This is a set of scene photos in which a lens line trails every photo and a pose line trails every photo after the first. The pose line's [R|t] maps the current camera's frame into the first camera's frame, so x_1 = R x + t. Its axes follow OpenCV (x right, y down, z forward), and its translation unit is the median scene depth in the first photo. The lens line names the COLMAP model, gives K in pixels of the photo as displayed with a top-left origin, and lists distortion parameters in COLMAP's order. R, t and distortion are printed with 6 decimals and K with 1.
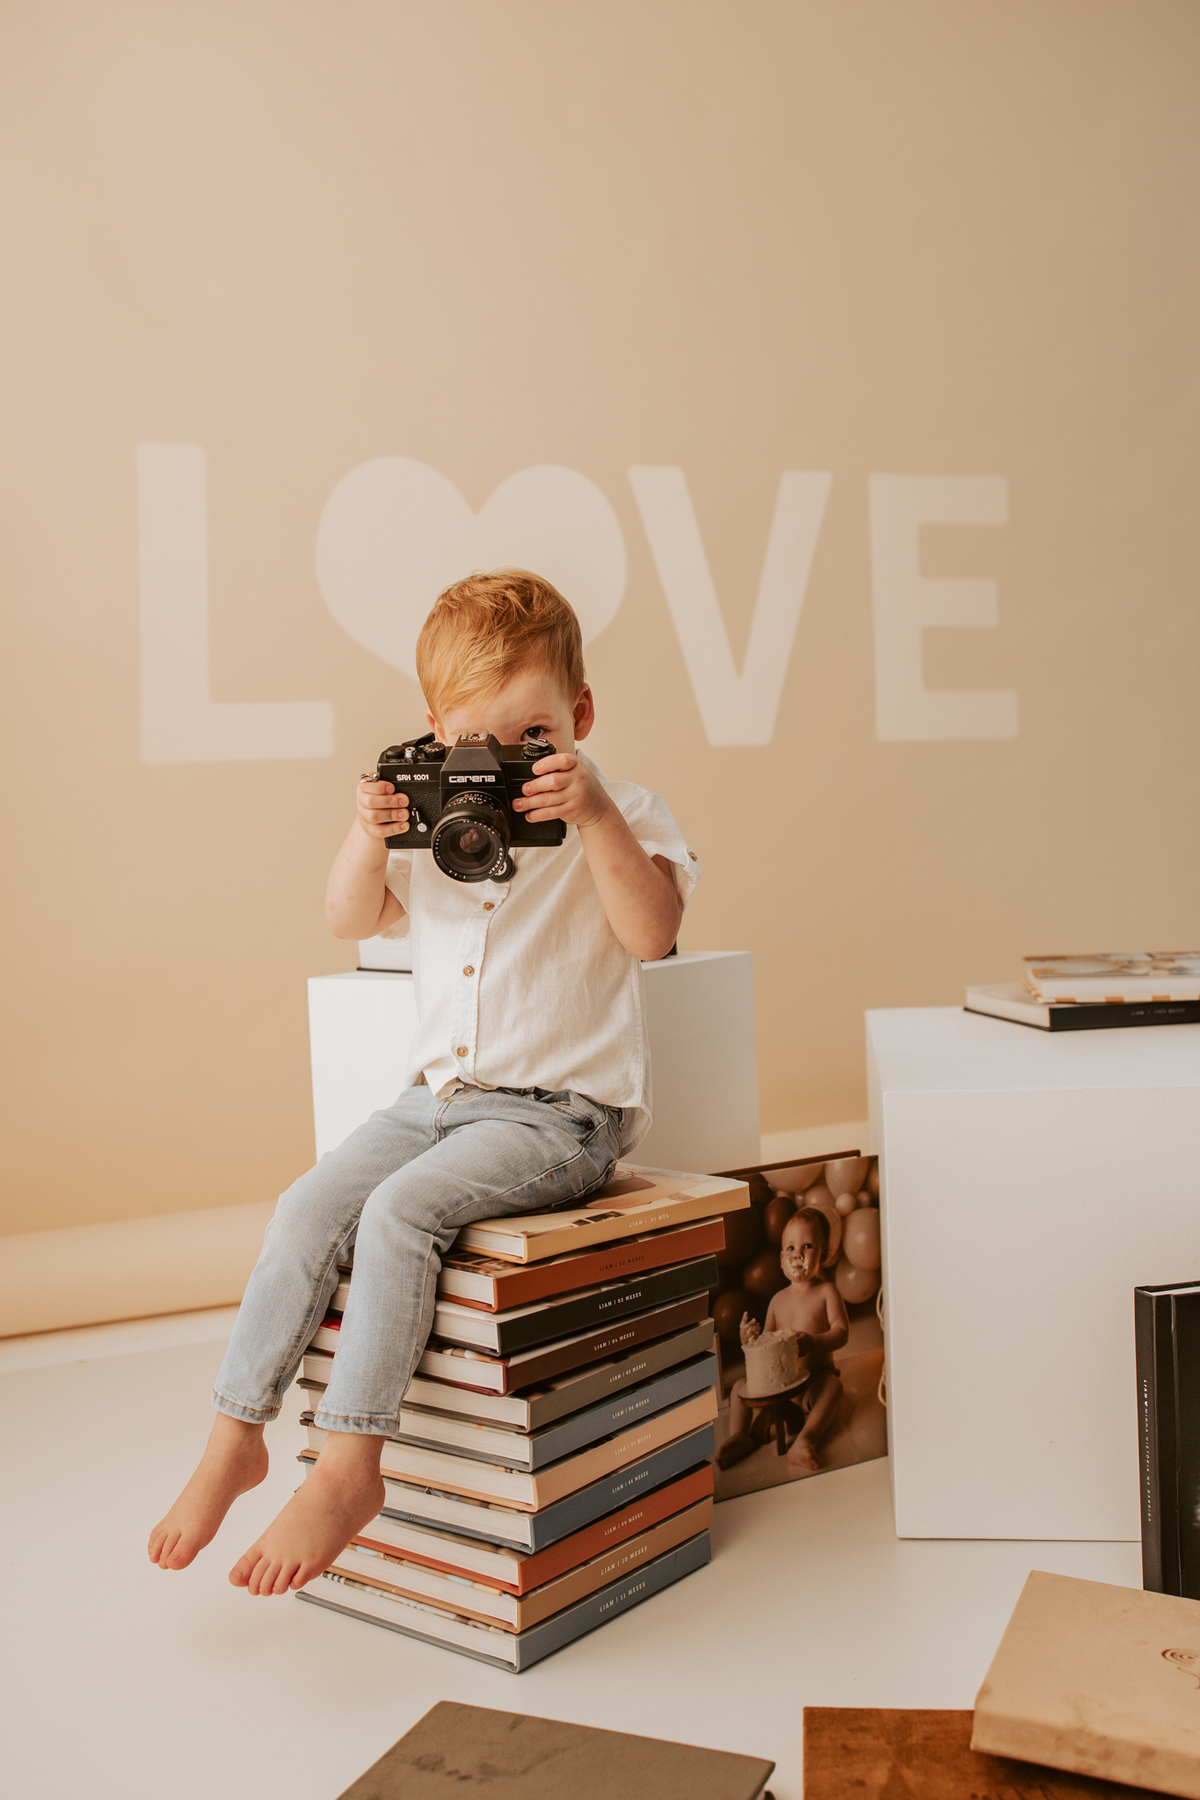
lens RADIAL K [[1820.8, 0, 604.4], [0, 1820.8, 903.5], [0, 0, 1]] dist [0.009209, 0.010193]
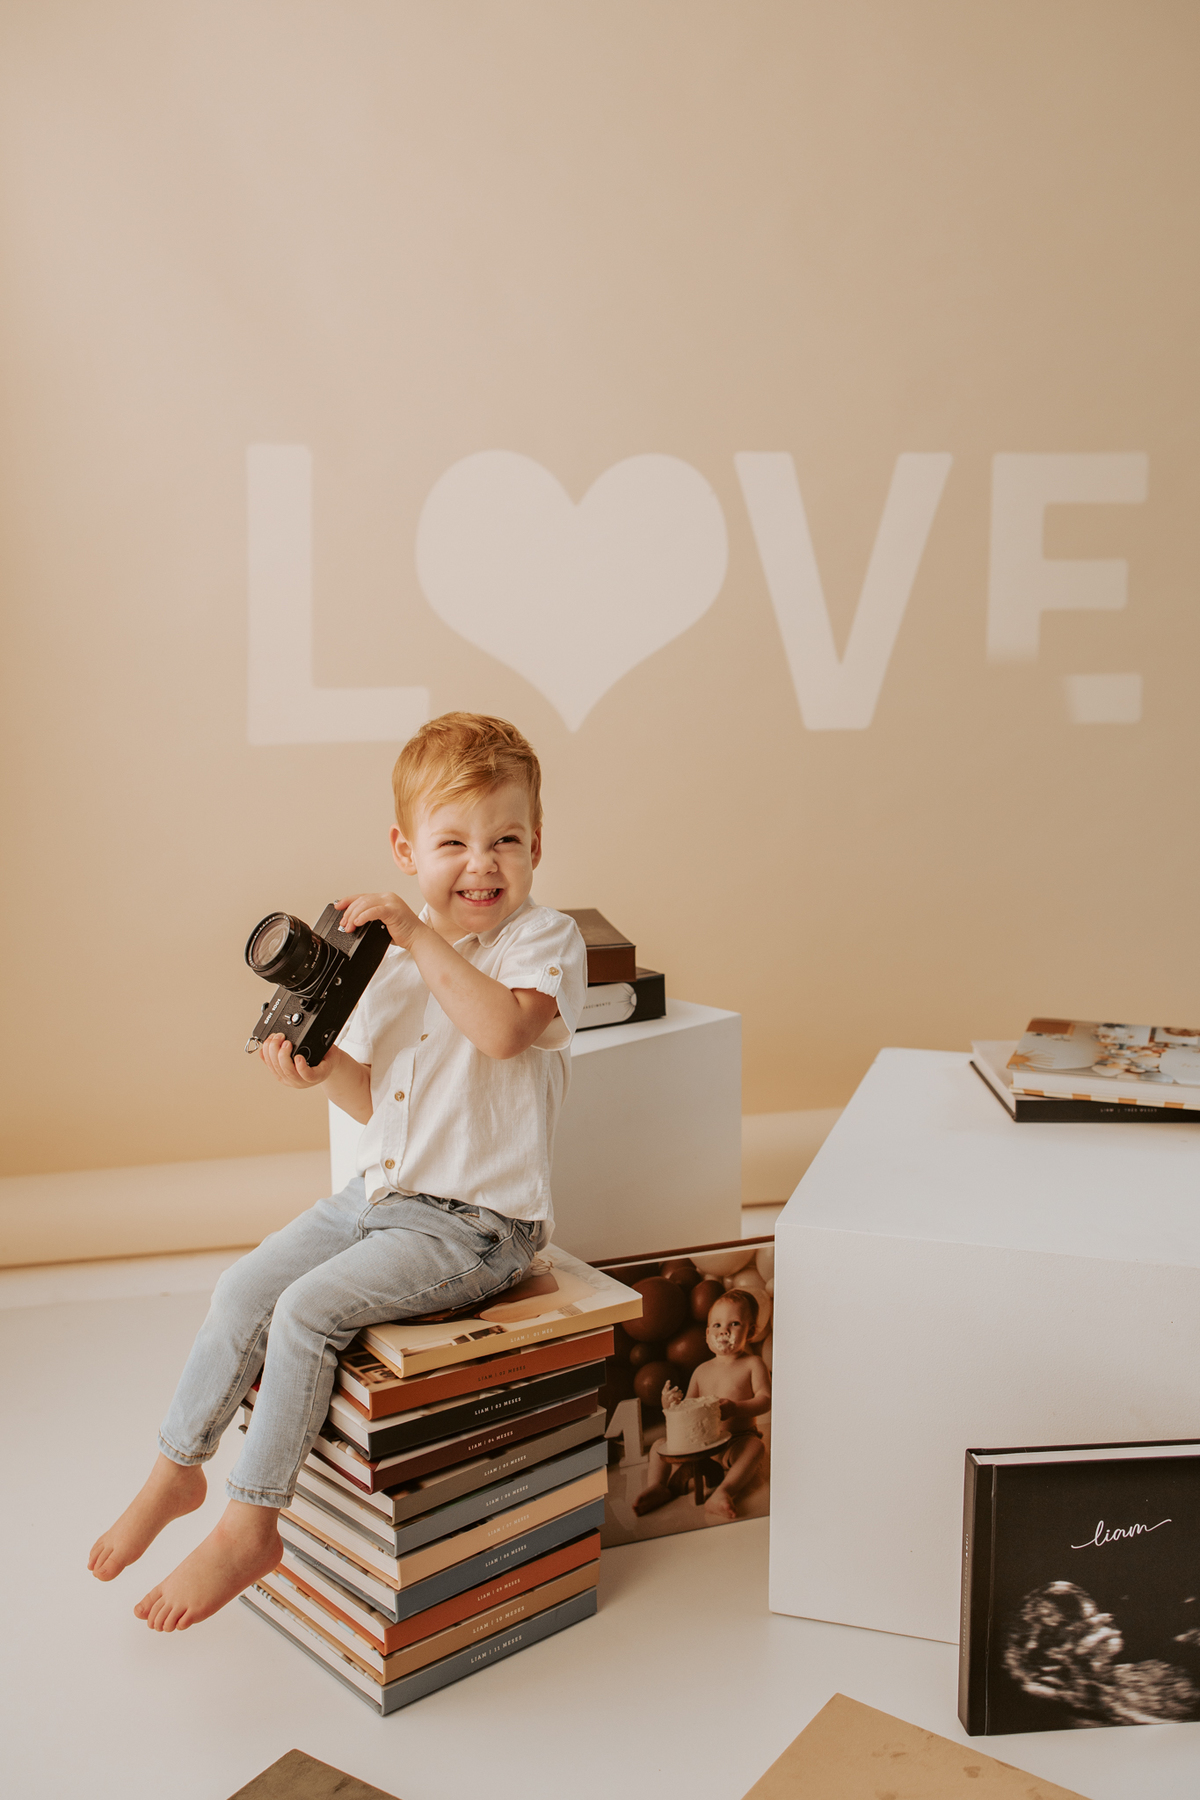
lens RADIAL K [[1824.3, 0, 603.5], [0, 1824.3, 891.0], [0, 0, 1]] dist [0.024196, -0.008486]
pose [[0.983063, 0.068470, -0.169996, 0.230402], [-0.045379, 0.989644, 0.136181, -0.240110], [0.177559, -0.126161, 0.975990, -0.045444]]
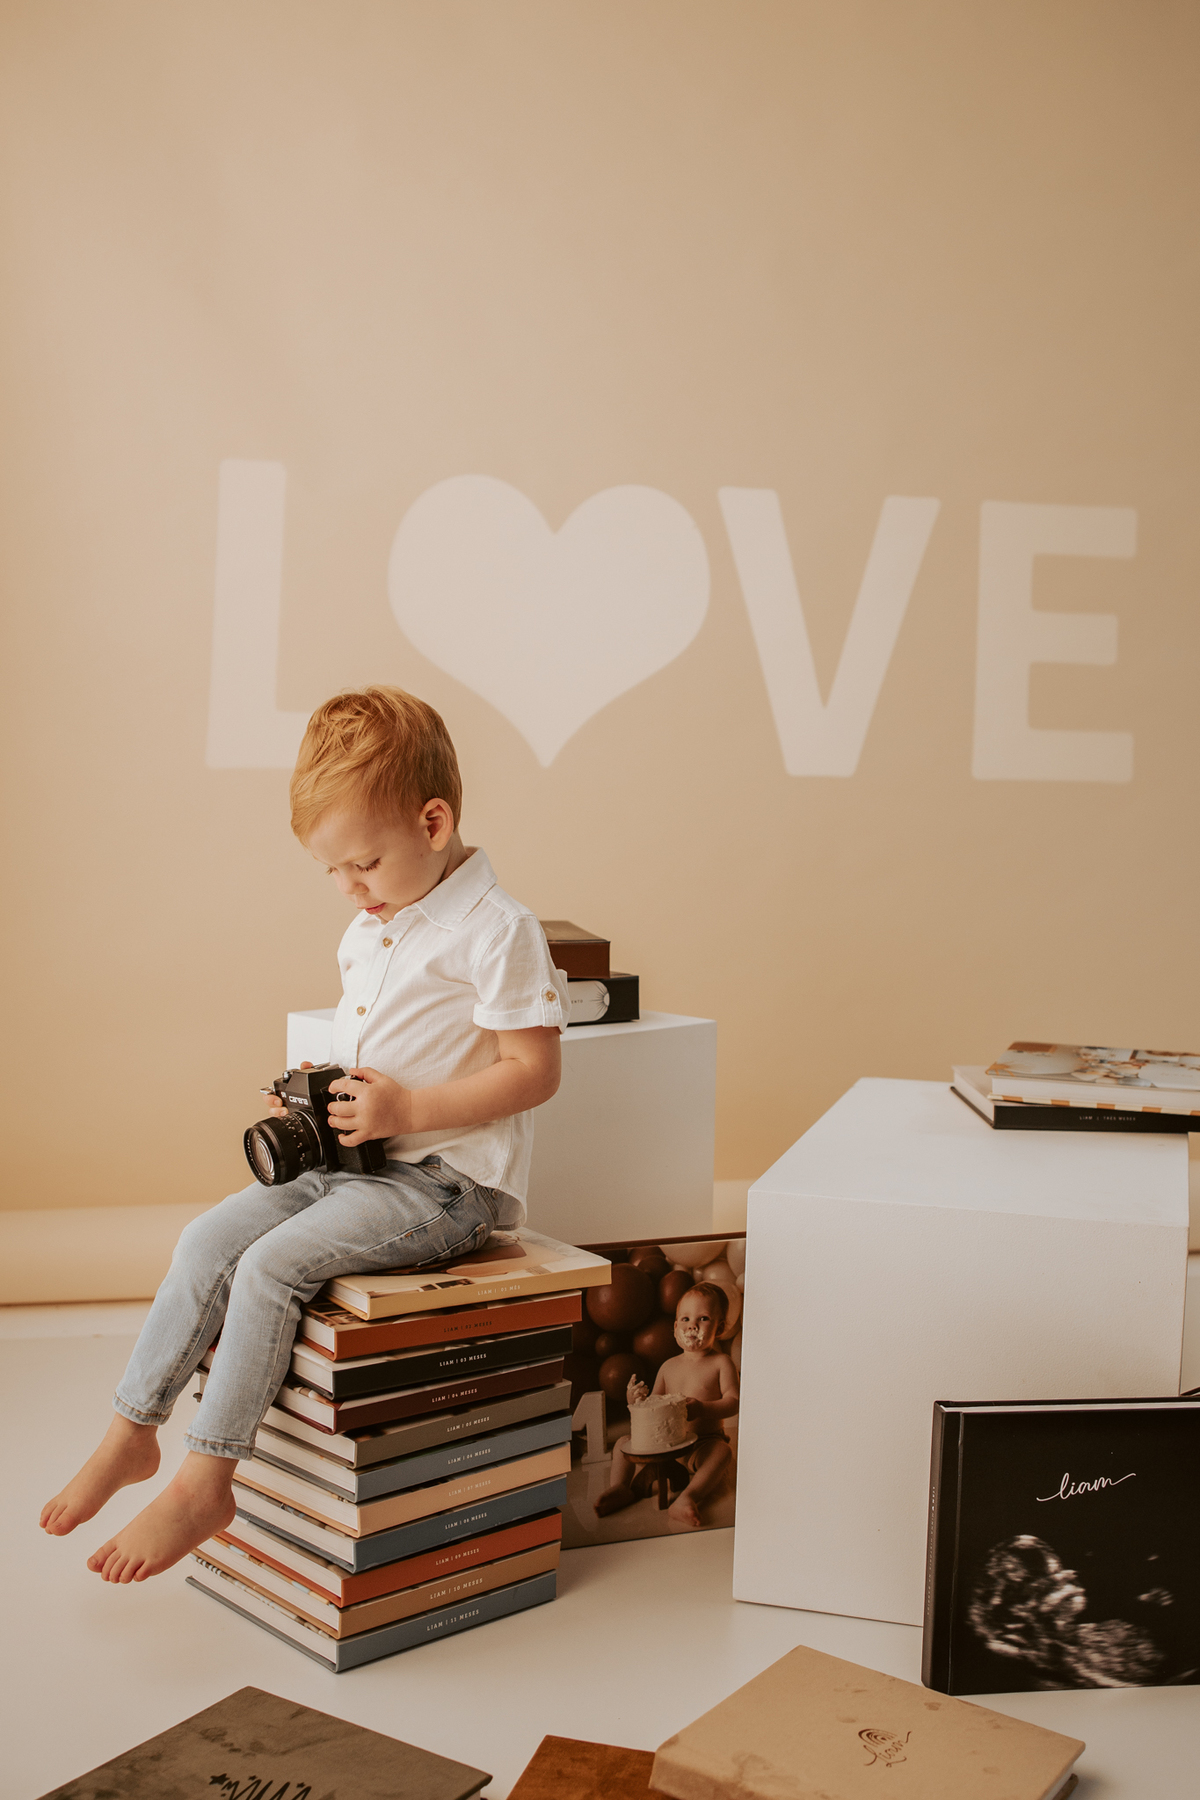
lens RADIAL K [[2084.1, 0, 616.7], [0, 2084.1, 893.4], [0, 0, 1]] dist [-0.048261, -0.000614]
pose [[0.985741, 0.079122, -0.148504, 0.252383], [-0.073371, 0.996341, 0.043824, -0.120233], [0.151428, -0.032303, 0.987940, -0.211851]]
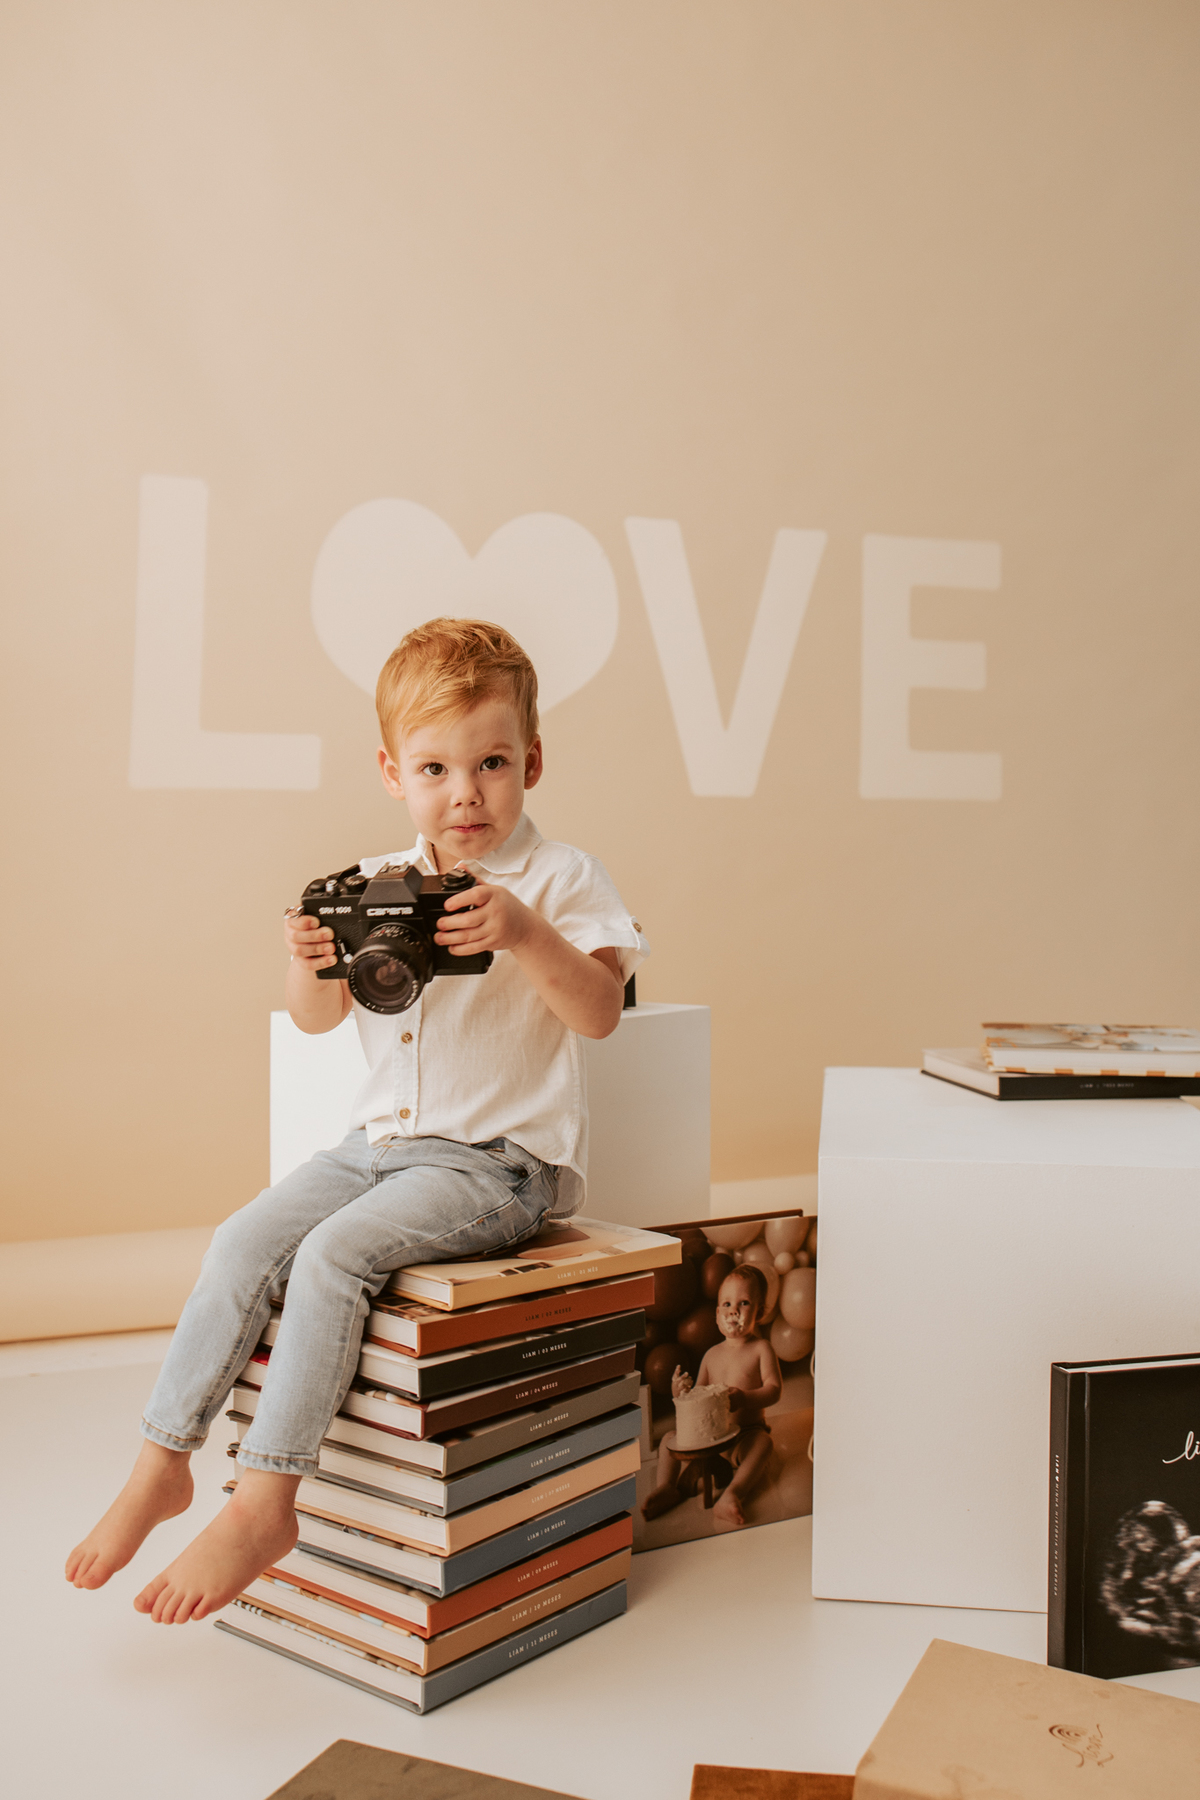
lens RADIAL K [[1820.8, 0, 609.7], [0, 1820.8, 892.2], [0, 0, 1]] dist [-0.013549, 0.033075]
pose [[0.998758, 0.049439, -0.006161, 0.036623], [-0.049555, 0.998565, -0.020322, -0.017492], [0.005147, 0.020602, 0.999775, -0.017575]]
